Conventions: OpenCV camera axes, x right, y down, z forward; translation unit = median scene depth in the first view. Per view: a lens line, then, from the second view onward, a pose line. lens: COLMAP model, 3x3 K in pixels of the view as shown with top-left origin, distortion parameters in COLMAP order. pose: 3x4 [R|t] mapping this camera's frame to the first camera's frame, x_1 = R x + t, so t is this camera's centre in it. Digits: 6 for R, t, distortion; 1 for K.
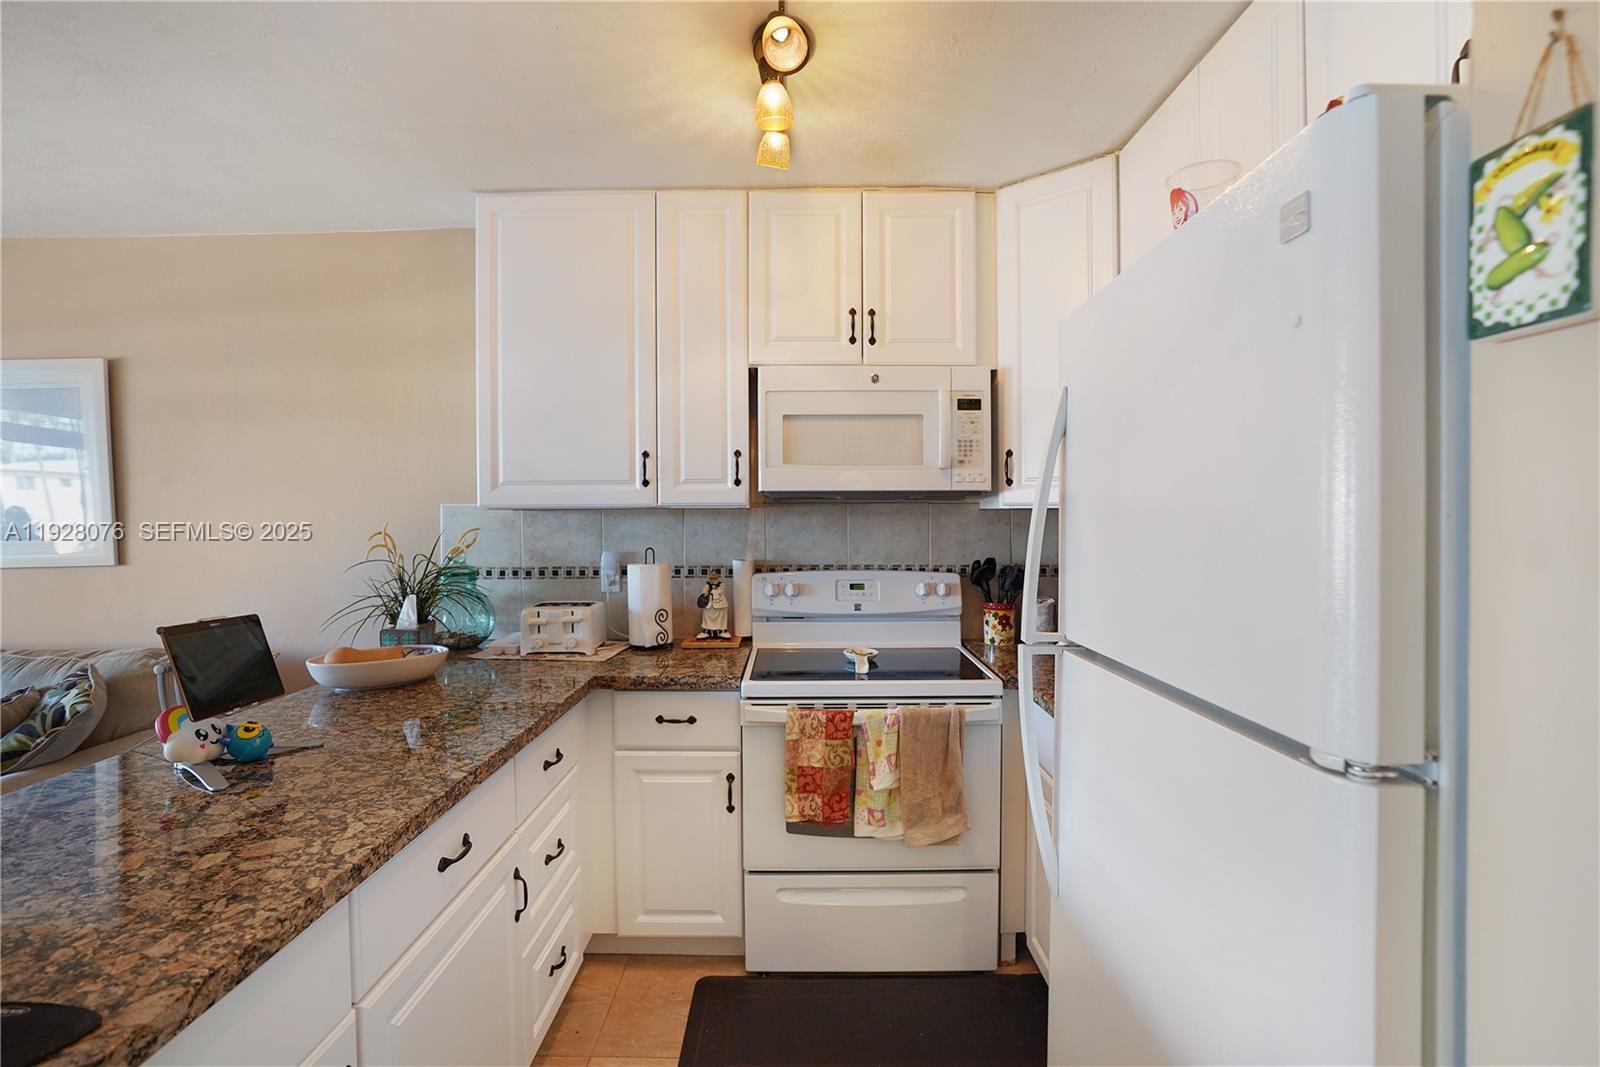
lens RADIAL K [[762.5, 0, 794.2], [0, 762.5, 523.6], [0, 0, 1]] dist [-0.071401, 0.026429]
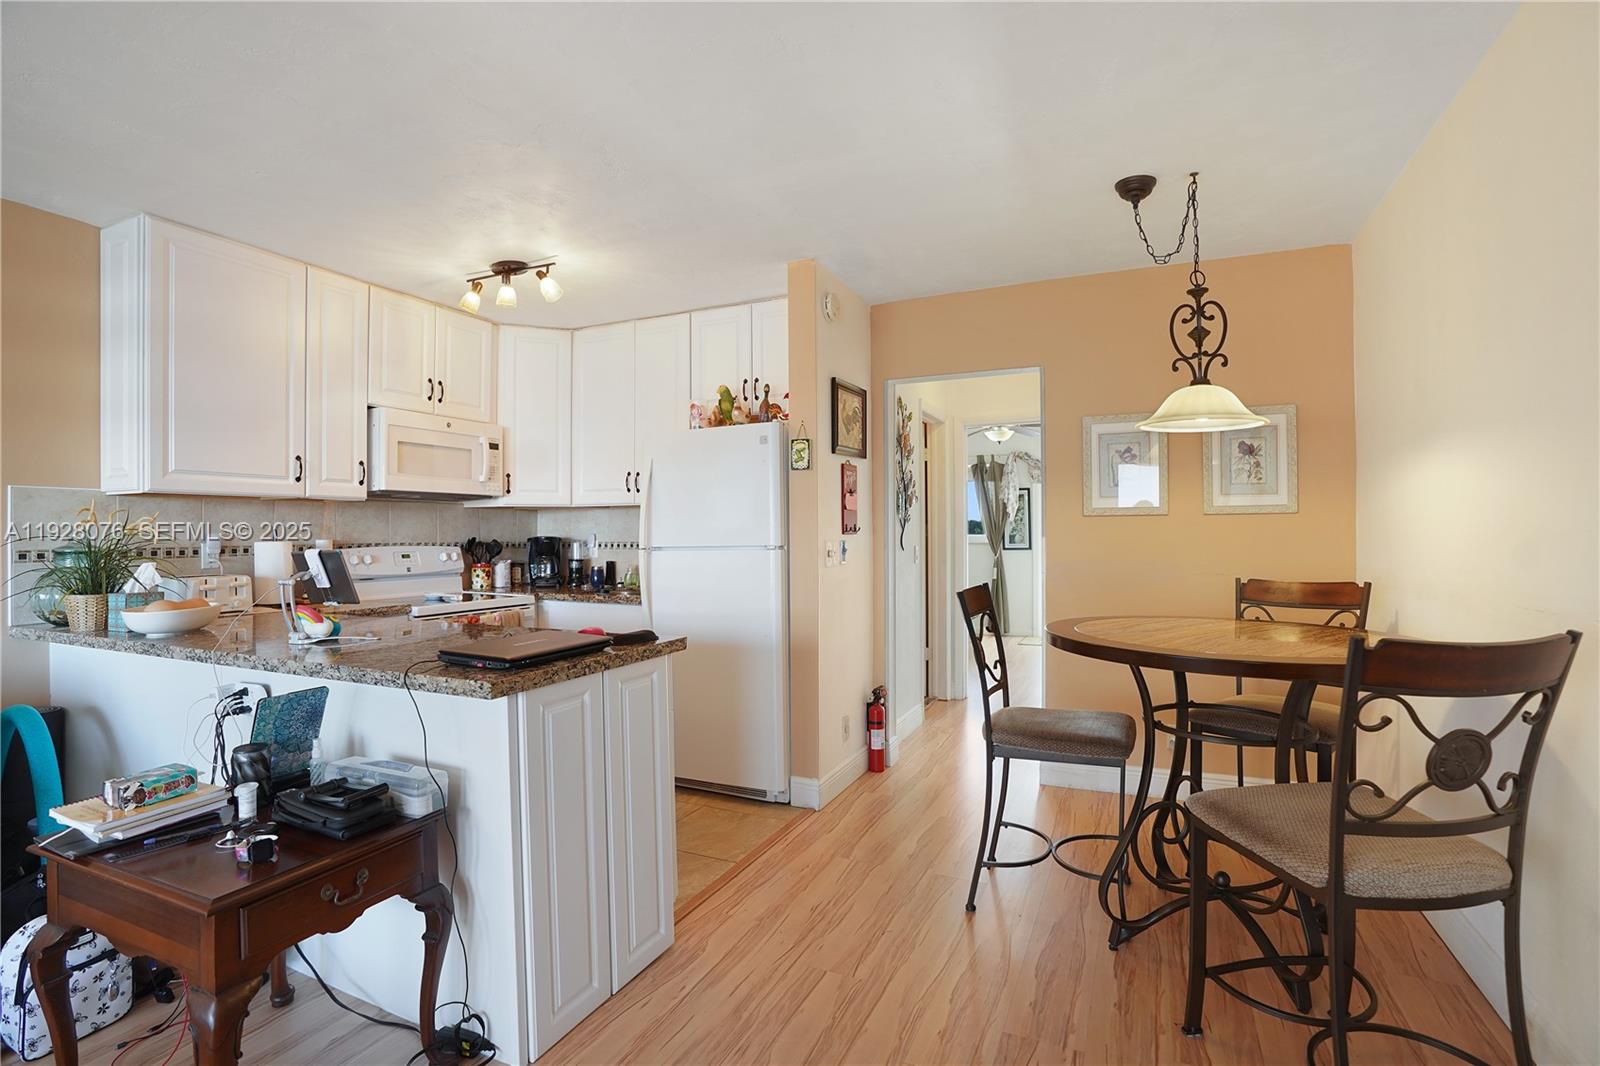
lens RADIAL K [[752.3, 0, 800.0], [0, 752.3, 533.0], [0, 0, 1]] dist [-0.077309, 0.034023]
pose [[0.421373, 0.001315, 0.906887, -1.015517], [0.016081, 0.999831, -0.008922, 0.069131], [-0.906745, 0.018343, 0.421280, -0.357259]]
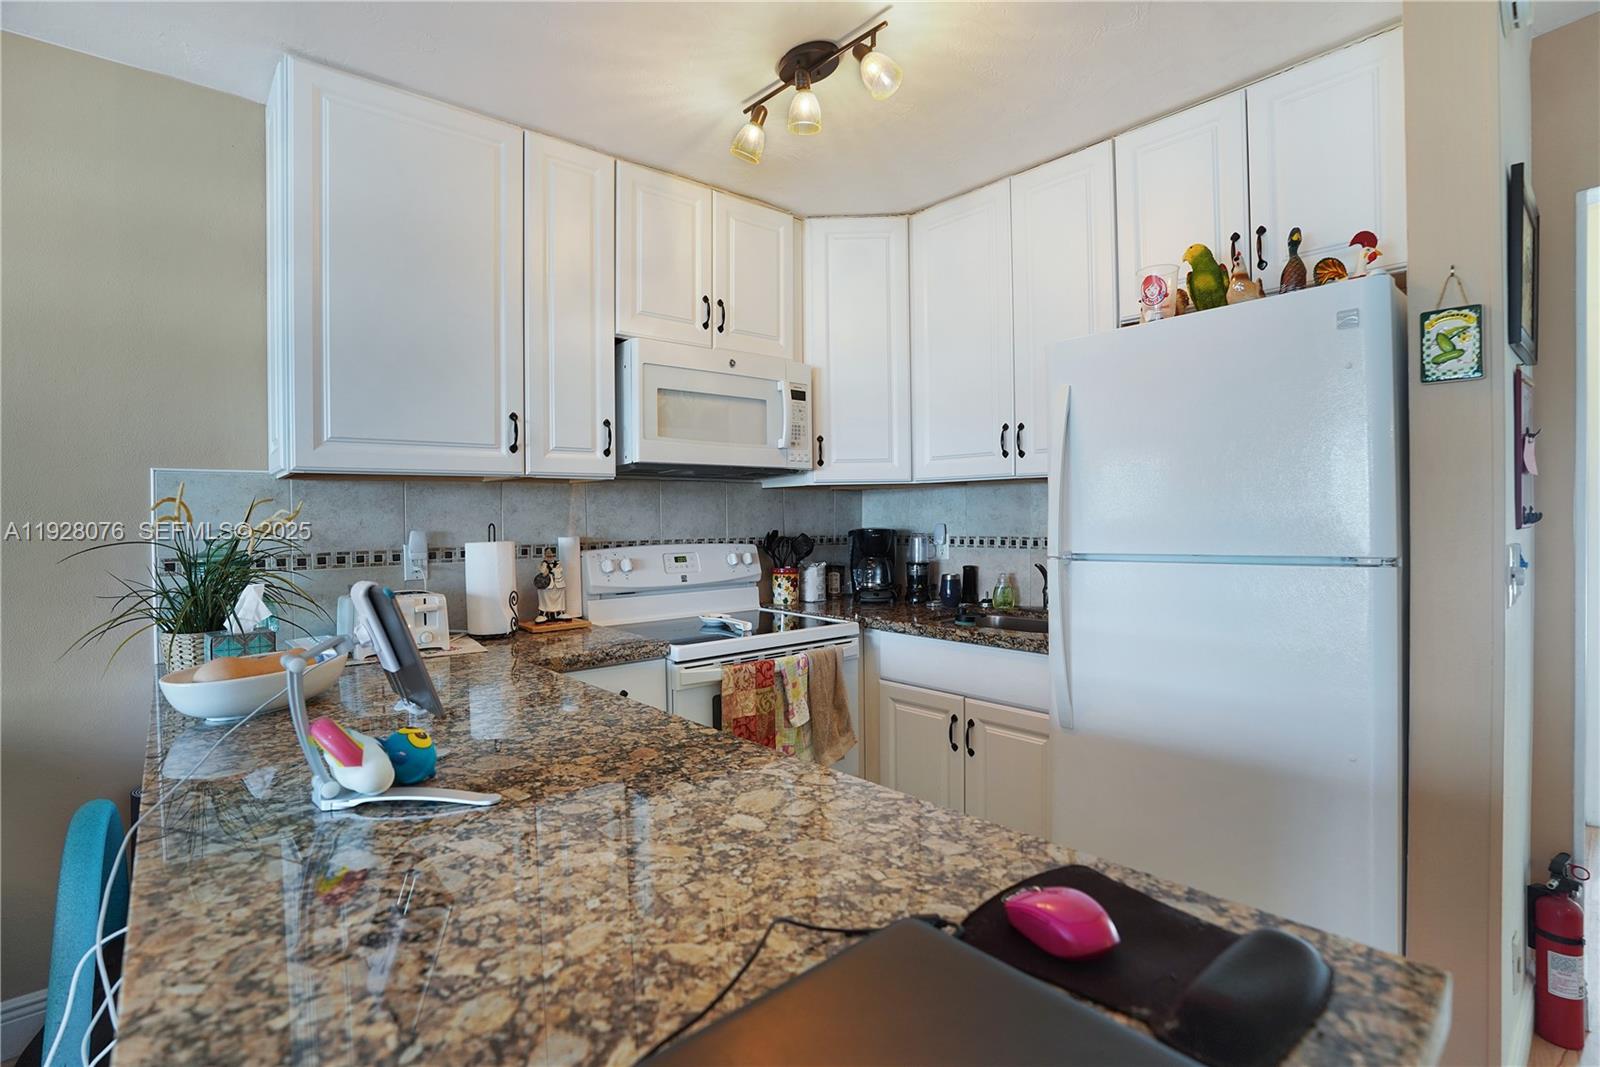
lens RADIAL K [[762.5, 0, 794.2], [0, 762.5, 523.6], [0, 0, 1]] dist [-0.071401, 0.026429]
pose [[0.757162, -0.011000, 0.653134, -0.537917], [0.019052, 0.999805, -0.005248, 0.046648], [-0.652949, 0.016417, 0.757224, 0.115704]]
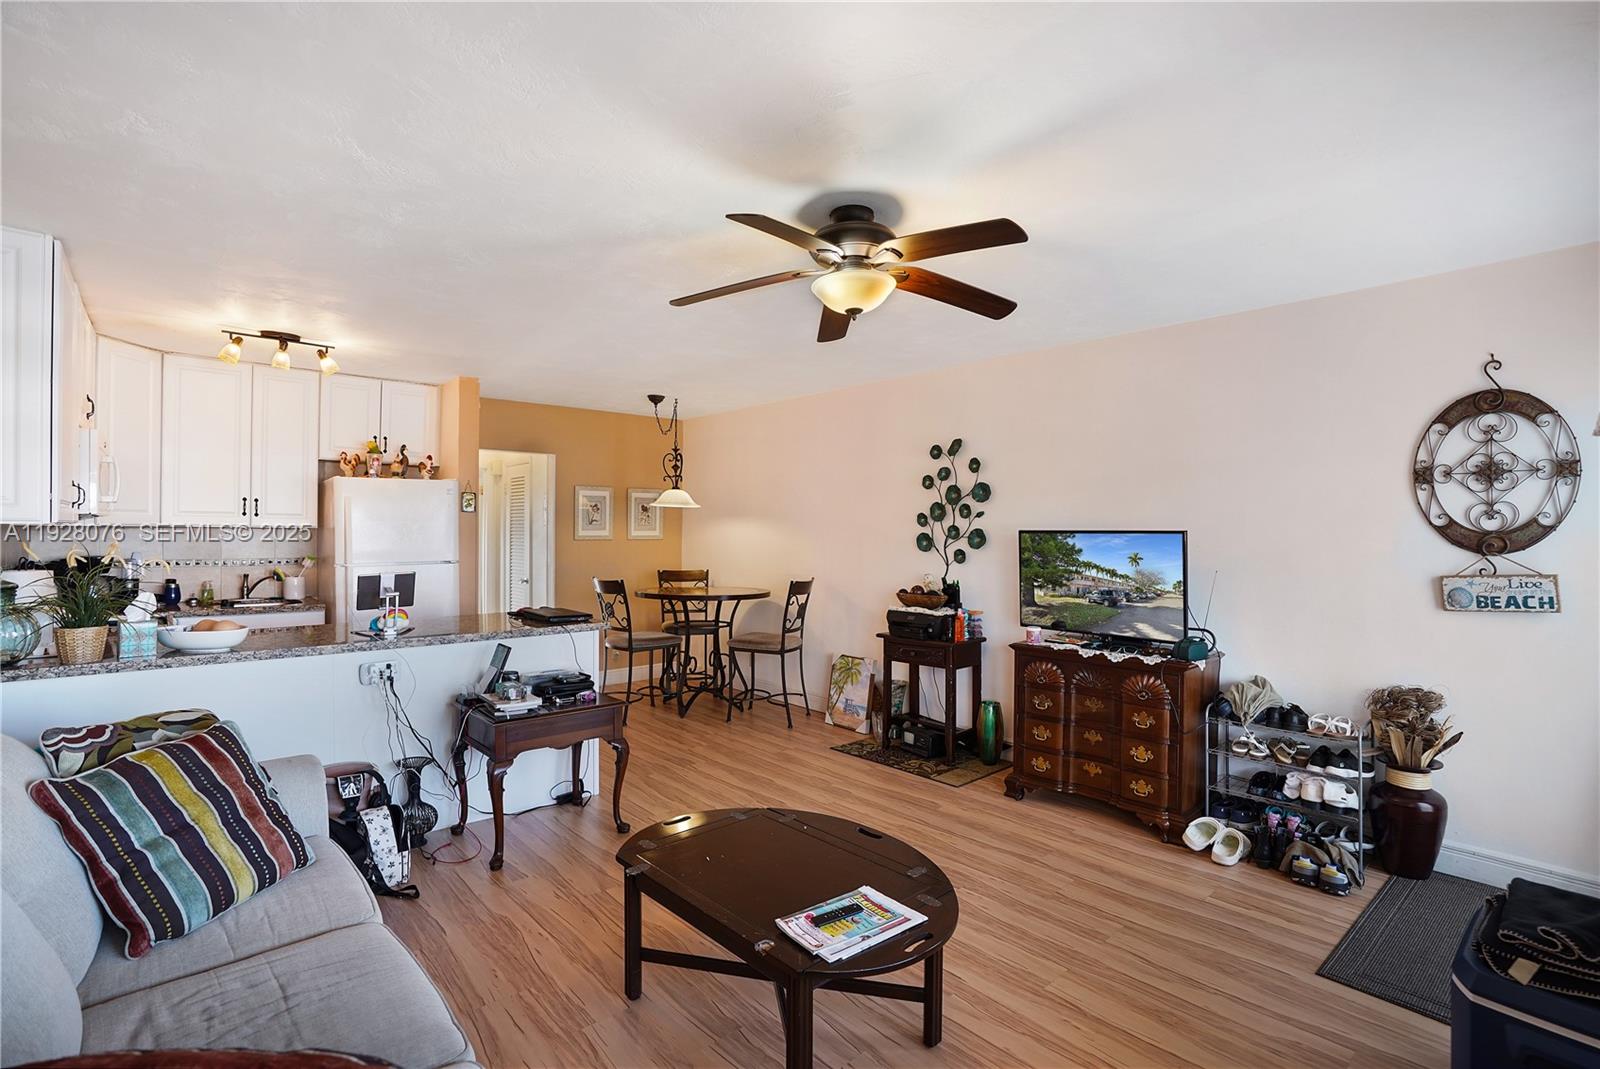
lens RADIAL K [[744.6, 0, 800.0], [0, 744.6, 534.5], [0, 0, 1]] dist [-0.036849, -0.025283]
pose [[-0.656446, -0.003476, 0.754365, -1.981305], [0.005402, 0.999942, 0.009308, -0.007355], [-0.754353, 0.010185, -0.656390, 0.873492]]
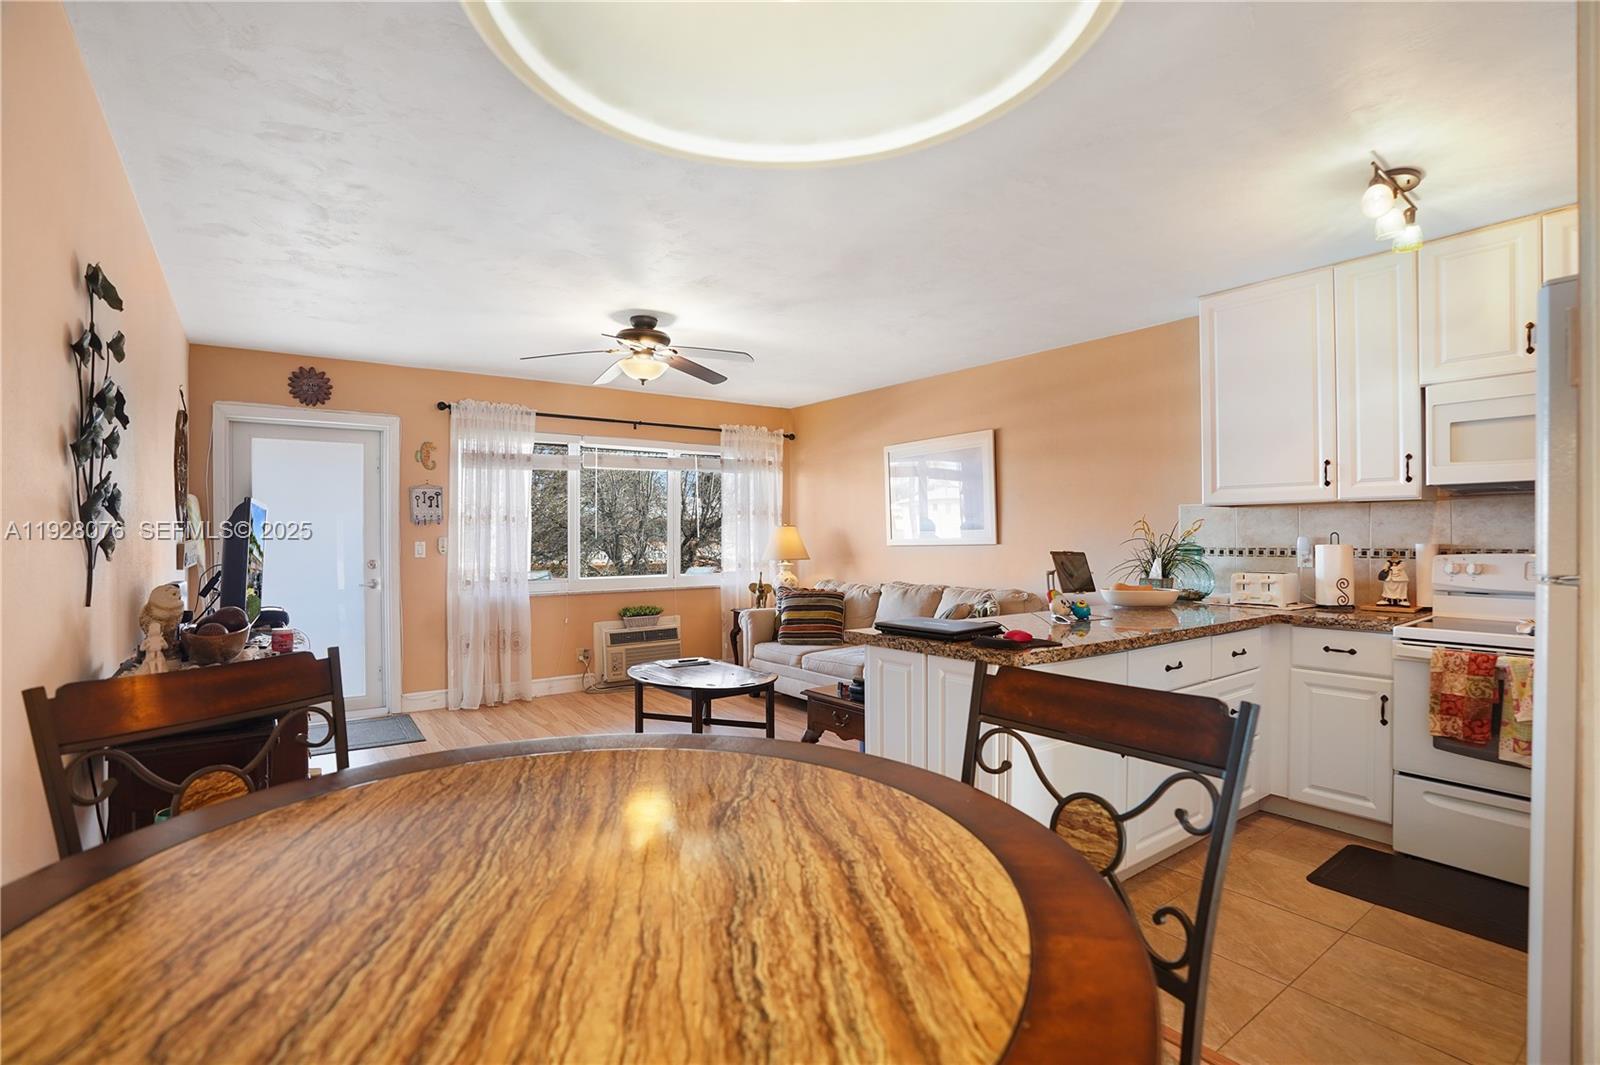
lens RADIAL K [[743.5, 0, 803.6], [0, 743.5, 543.5], [0, 0, 1]] dist [-0.080933, 0.030988]
pose [[0.596987, 0.009920, -0.802190, 0.282219], [-0.008878, 0.999944, 0.005759, 0.056414], [0.802202, 0.003684, 0.597041, -0.528796]]
